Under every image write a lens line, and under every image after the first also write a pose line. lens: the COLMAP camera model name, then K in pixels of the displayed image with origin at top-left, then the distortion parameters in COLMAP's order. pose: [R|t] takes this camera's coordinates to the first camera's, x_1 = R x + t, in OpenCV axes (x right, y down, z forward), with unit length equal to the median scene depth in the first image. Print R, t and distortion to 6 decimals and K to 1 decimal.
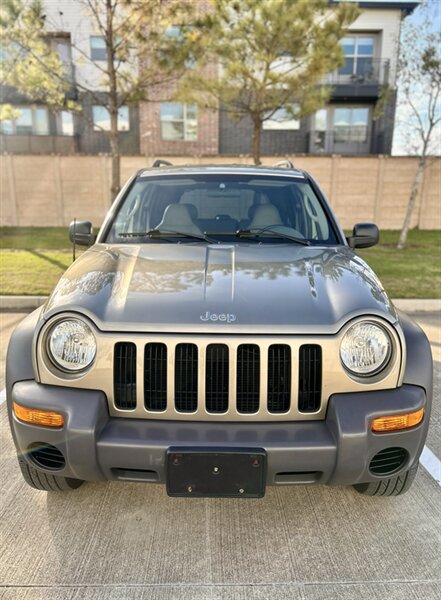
lens RADIAL K [[390.1, 0, 219.3], [0, 390.1, 282.9], [0, 0, 1]] dist [0.005042, -0.001769]
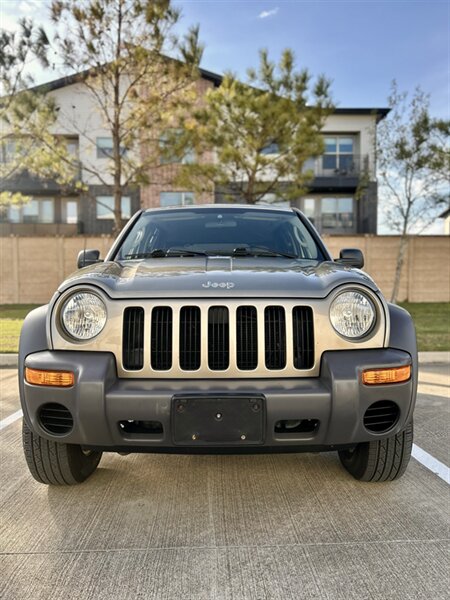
lens RADIAL K [[386.8, 0, 225.0], [0, 386.8, 300.0], [0, 0, 1]] dist [0.003201, 0.001073]
pose [[0.999663, -0.012740, 0.022627, -0.008326], [0.016424, 0.985146, -0.170934, 0.266826], [-0.020113, 0.171248, 0.985023, -0.066684]]
